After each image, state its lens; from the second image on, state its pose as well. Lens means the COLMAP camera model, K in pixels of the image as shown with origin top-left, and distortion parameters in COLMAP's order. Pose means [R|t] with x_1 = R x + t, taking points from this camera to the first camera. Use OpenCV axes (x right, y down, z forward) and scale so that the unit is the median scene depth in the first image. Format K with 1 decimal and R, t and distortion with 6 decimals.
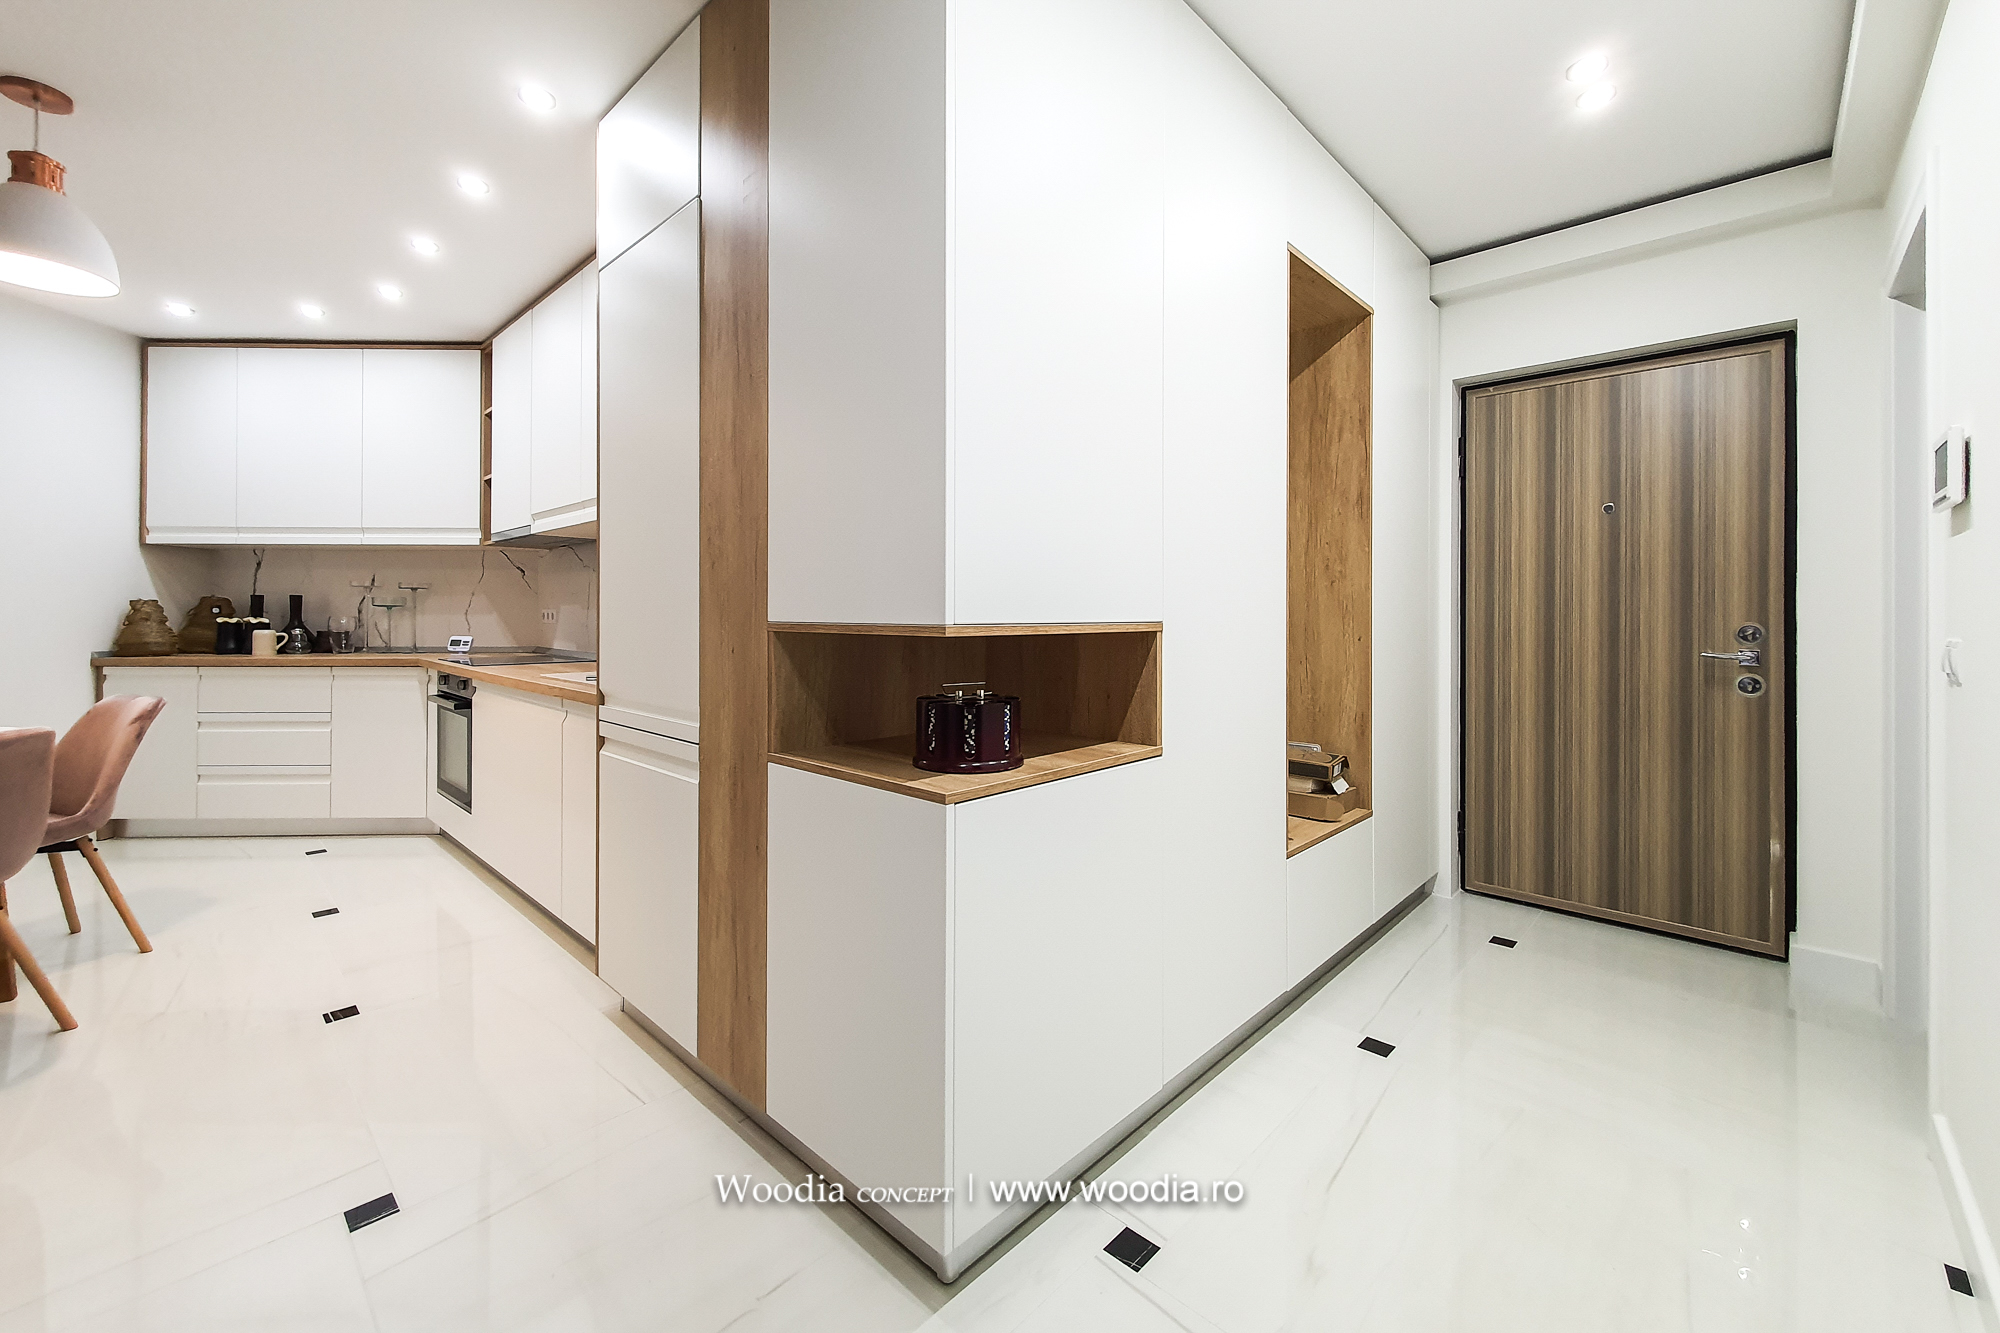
lens RADIAL K [[746.3, 0, 961.7], [0, 746.3, 610.1], [0, 0, 1]] dist [0.000611, 0.000268]
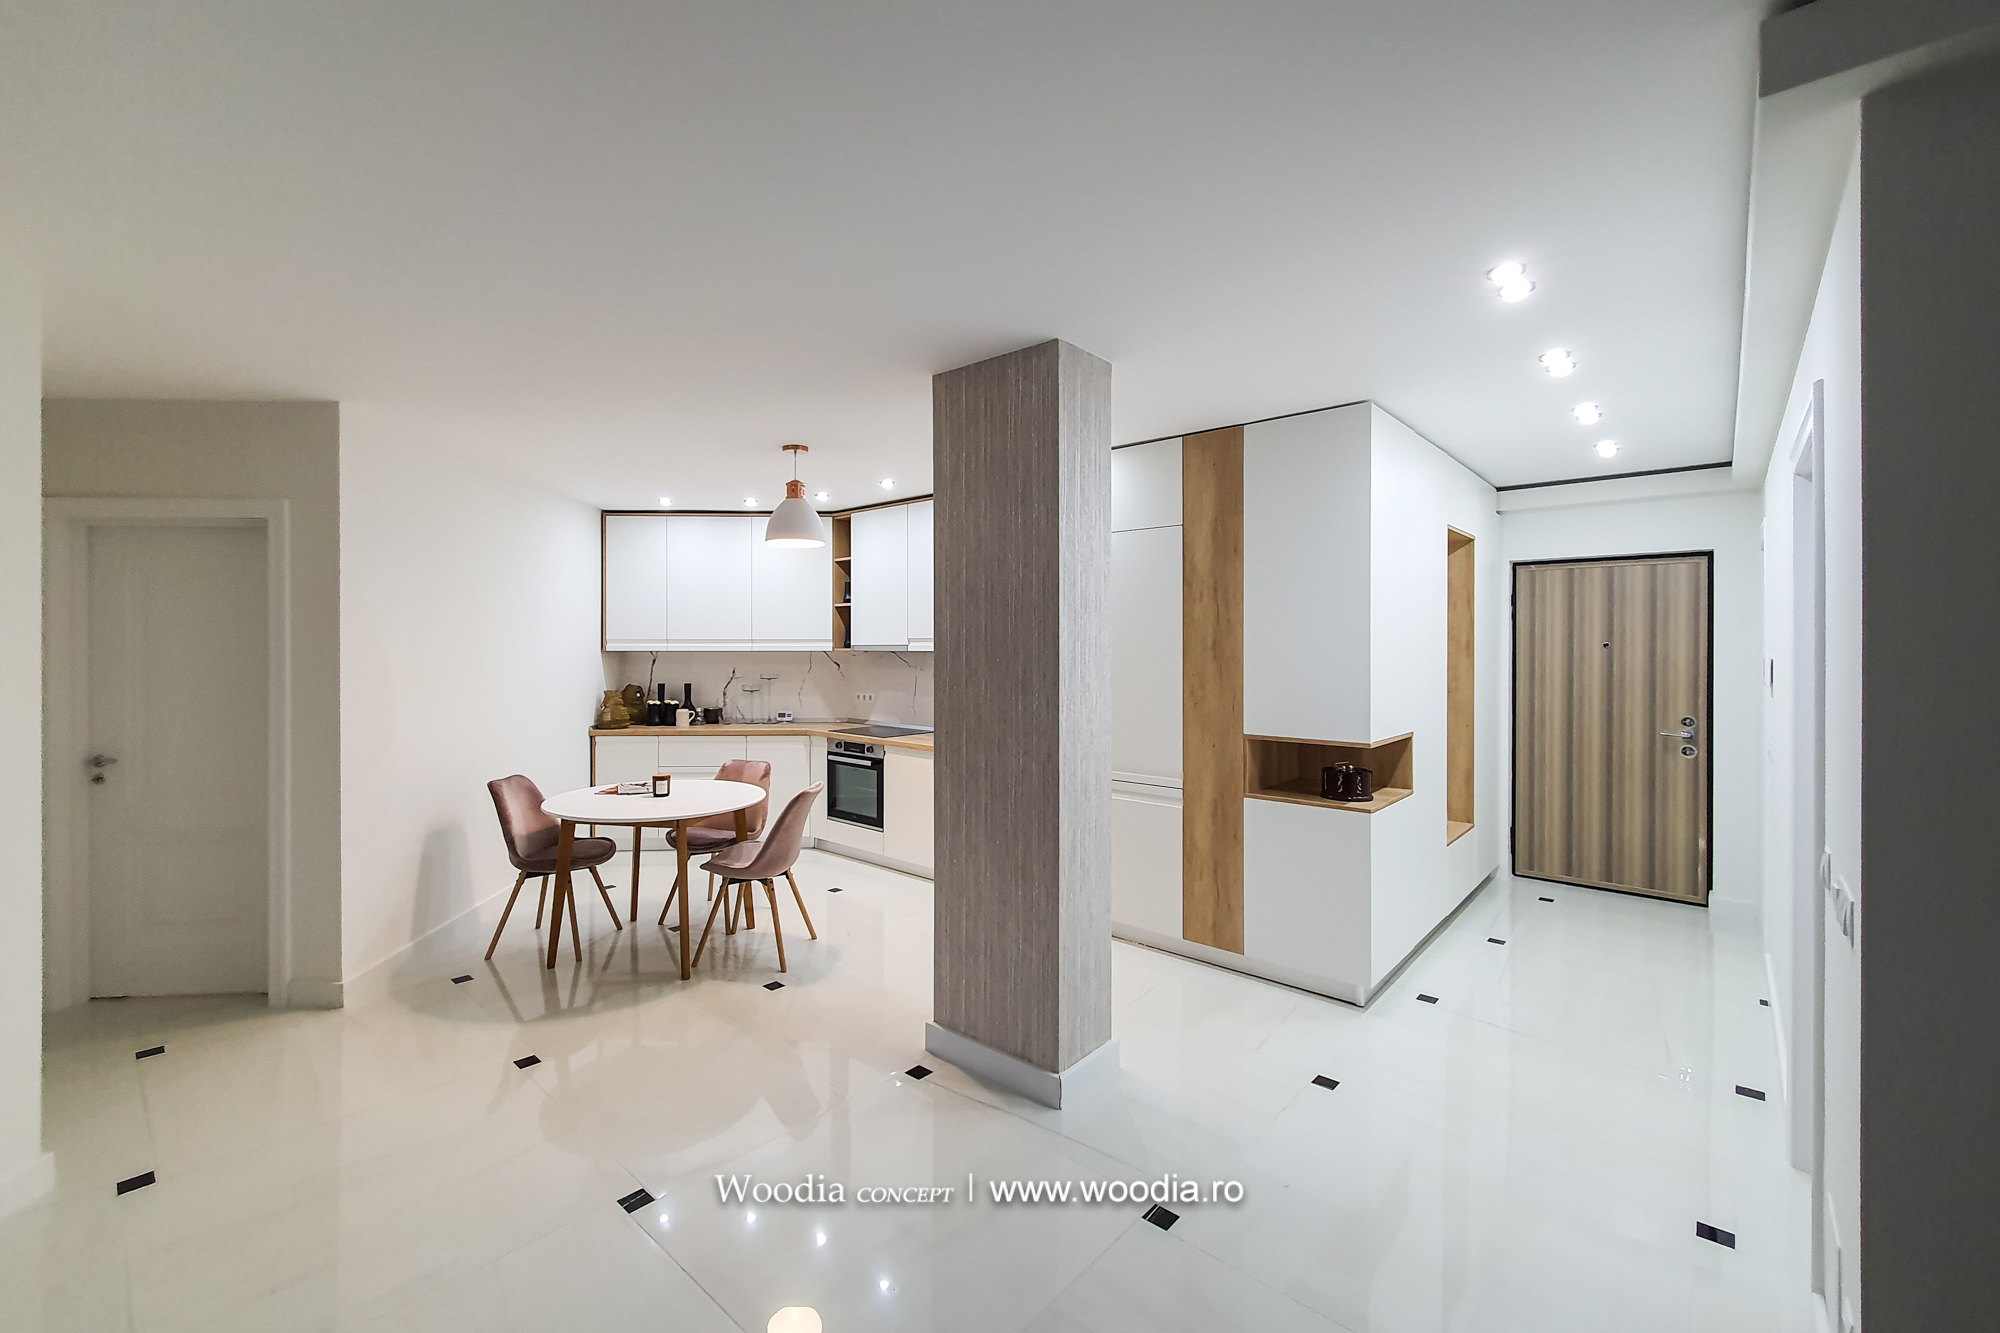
lens RADIAL K [[733.9, 0, 946.5], [0, 733.9, 652.3], [0, 0, 1]] dist [-0.000110, -0.000017]
pose [[0.999932, -0.002968, 0.011256, -0.566533], [0.002913, 0.999984, 0.004839, -0.116466], [-0.011270, -0.004806, 0.999925, -0.563825]]
